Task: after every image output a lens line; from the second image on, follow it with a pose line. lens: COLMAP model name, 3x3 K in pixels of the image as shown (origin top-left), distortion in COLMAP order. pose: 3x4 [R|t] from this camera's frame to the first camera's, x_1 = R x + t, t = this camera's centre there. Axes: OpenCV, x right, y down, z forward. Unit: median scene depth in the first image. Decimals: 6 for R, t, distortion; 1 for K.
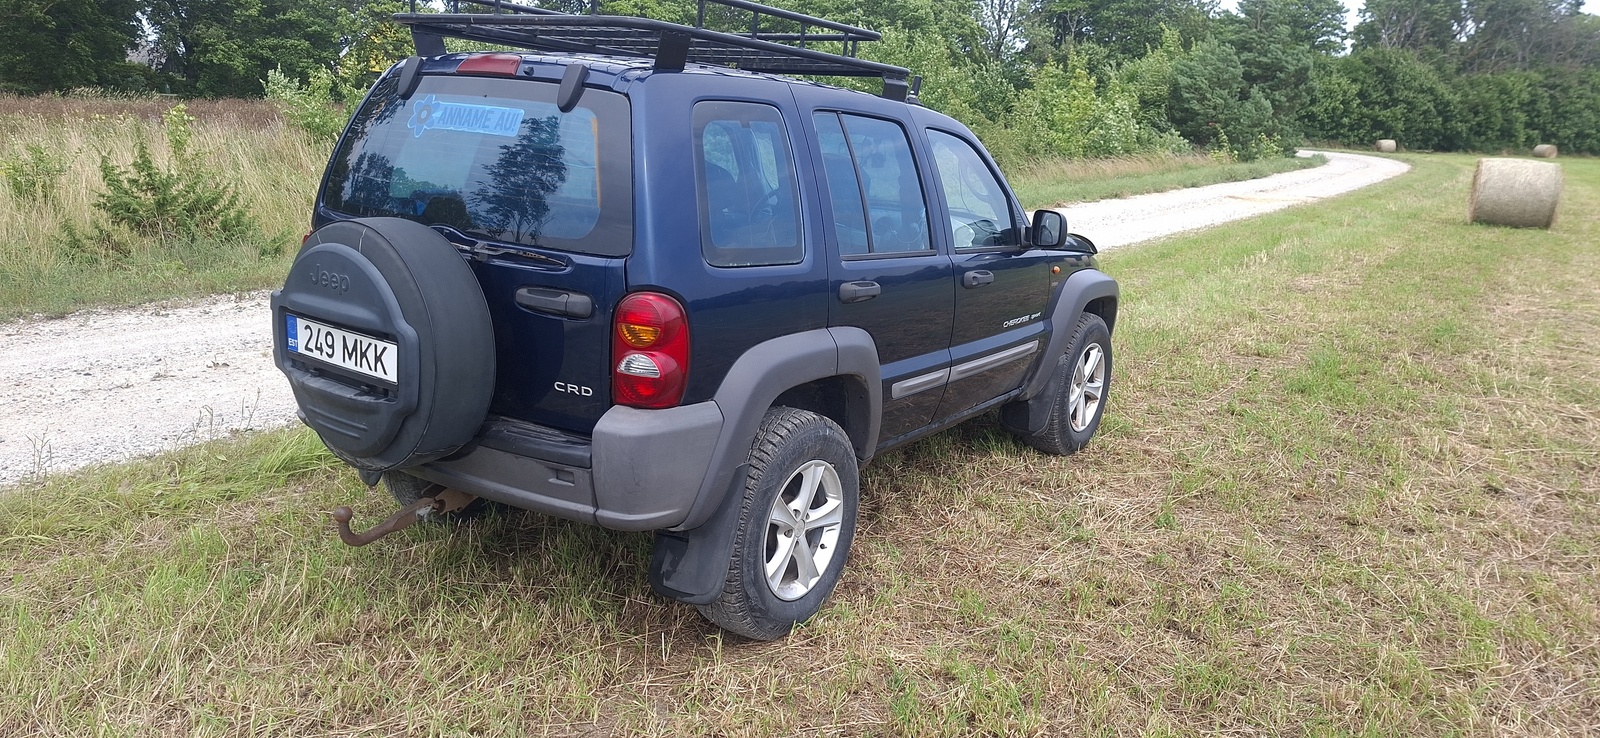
lens RADIAL K [[1084.9, 0, 800.0], [0, 1084.9, 369.0], [0, 0, 1]] dist [0.028191, -0.000251]
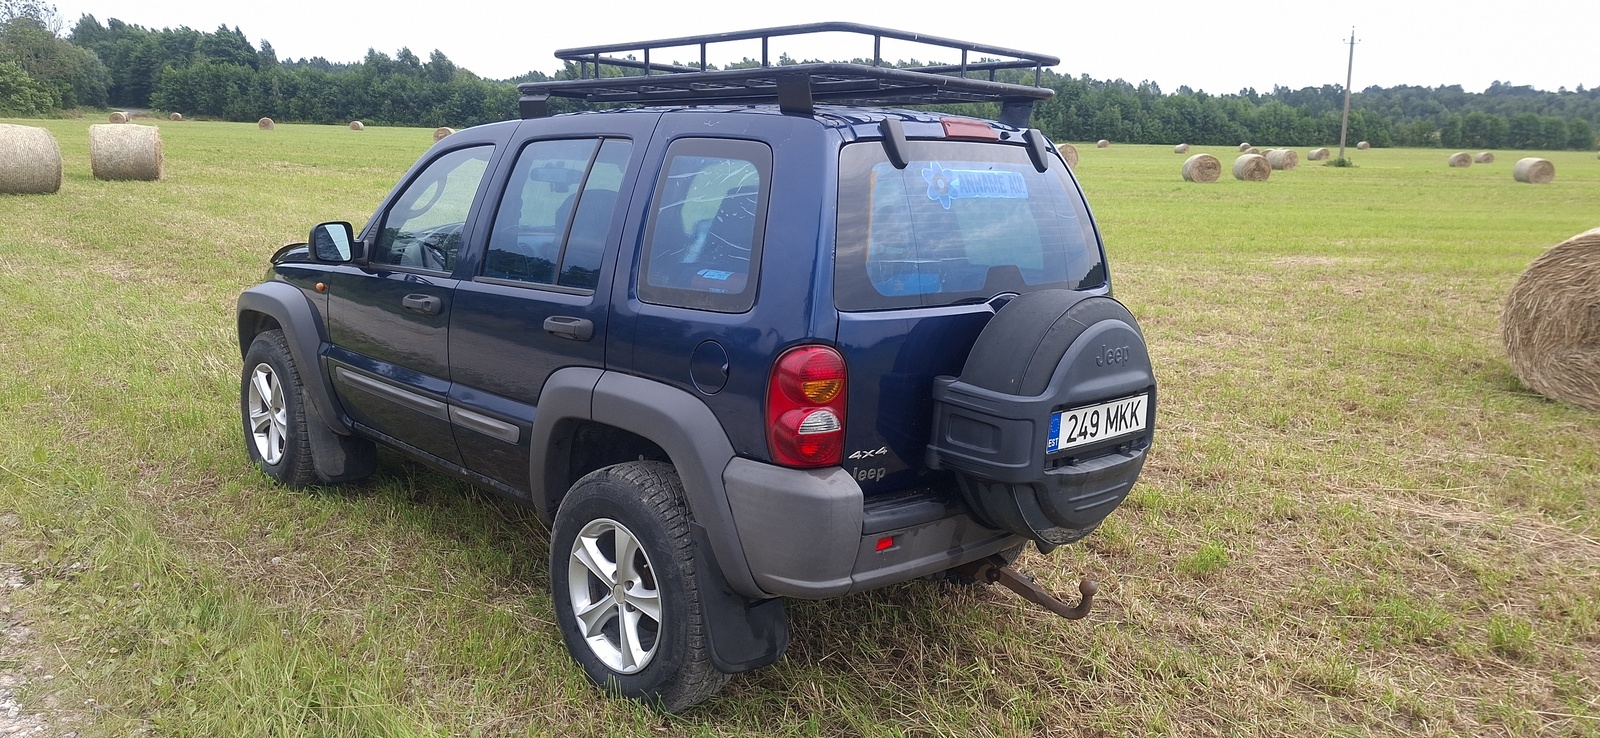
lens RADIAL K [[1078.8, 0, 799.6], [0, 1078.8, 386.3], [0, 0, 1]] dist [0.084452, -0.088115]
pose [[0.202835, -0.249847, 0.946802, -1.405661], [0.193030, 0.958130, 0.211483, -0.313699], [-0.959999, 0.139865, 0.242571, 1.012385]]
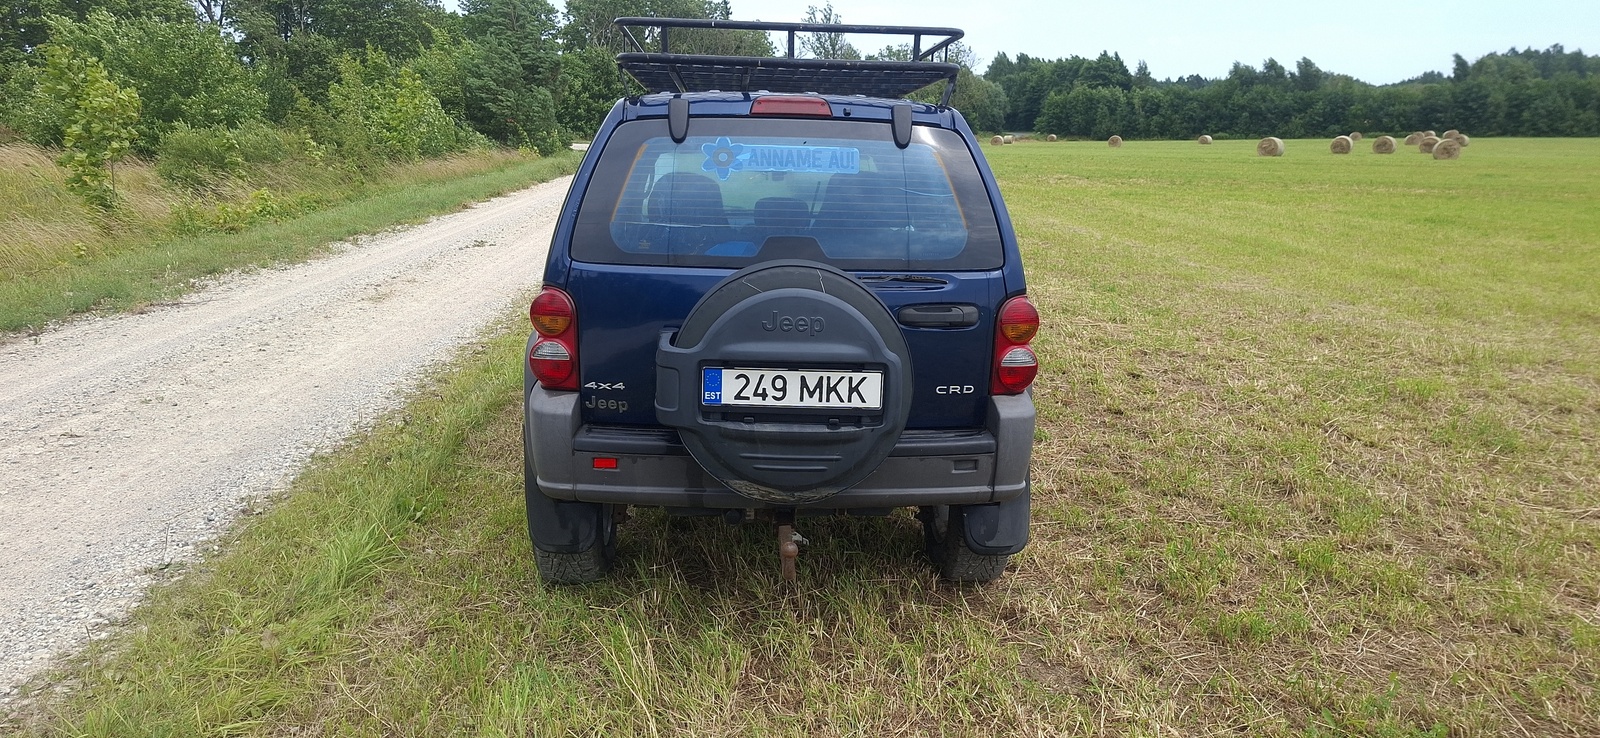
lens RADIAL K [[1078.8, 0, 799.6], [0, 1078.8, 386.3], [0, 0, 1]] dist [0.084452, -0.088115]
pose [[0.797625, -0.170898, 0.578436, -0.999931], [0.160600, 0.984574, 0.069434, -0.090905], [-0.581380, 0.037514, 0.812767, 0.166275]]
